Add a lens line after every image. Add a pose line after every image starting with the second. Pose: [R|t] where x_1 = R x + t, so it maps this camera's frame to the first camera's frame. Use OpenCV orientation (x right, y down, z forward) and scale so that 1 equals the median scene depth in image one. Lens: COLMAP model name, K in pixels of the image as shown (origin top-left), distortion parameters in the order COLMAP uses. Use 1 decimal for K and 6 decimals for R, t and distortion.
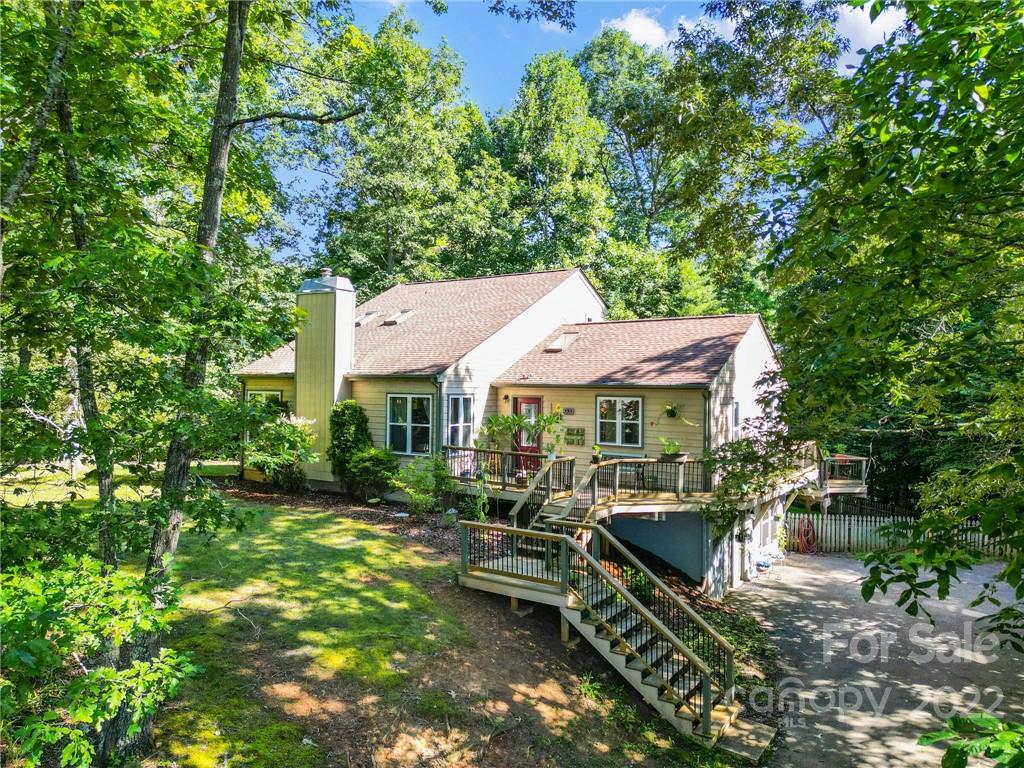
lens RADIAL K [[701.1, 0, 513.4], [0, 701.1, 383.9], [0, 0, 1]] dist [0.066301, -0.059389]
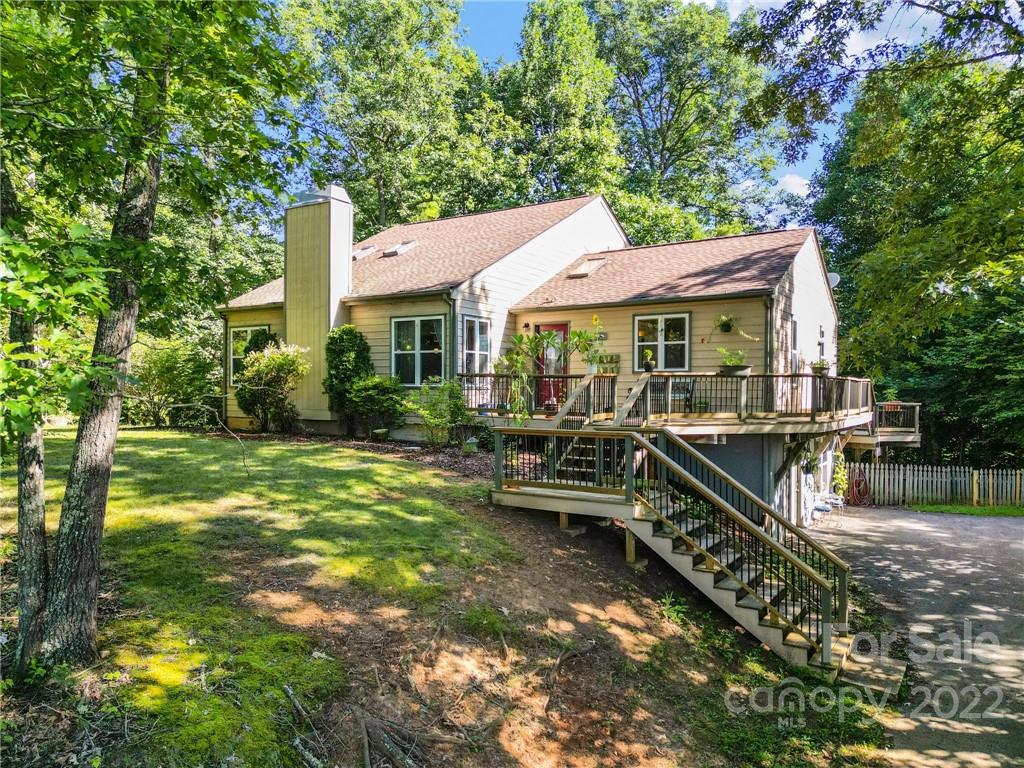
lens RADIAL K [[713.4, 0, 513.5], [0, 713.4, 387.0], [0, 0, 1]] dist [0.065050, -0.065098]
pose [[0.999872, -0.007954, 0.013905, -0.045015], [0.007854, 0.999943, 0.007234, 0.101956], [-0.013961, -0.007124, 0.999877, 0.122042]]
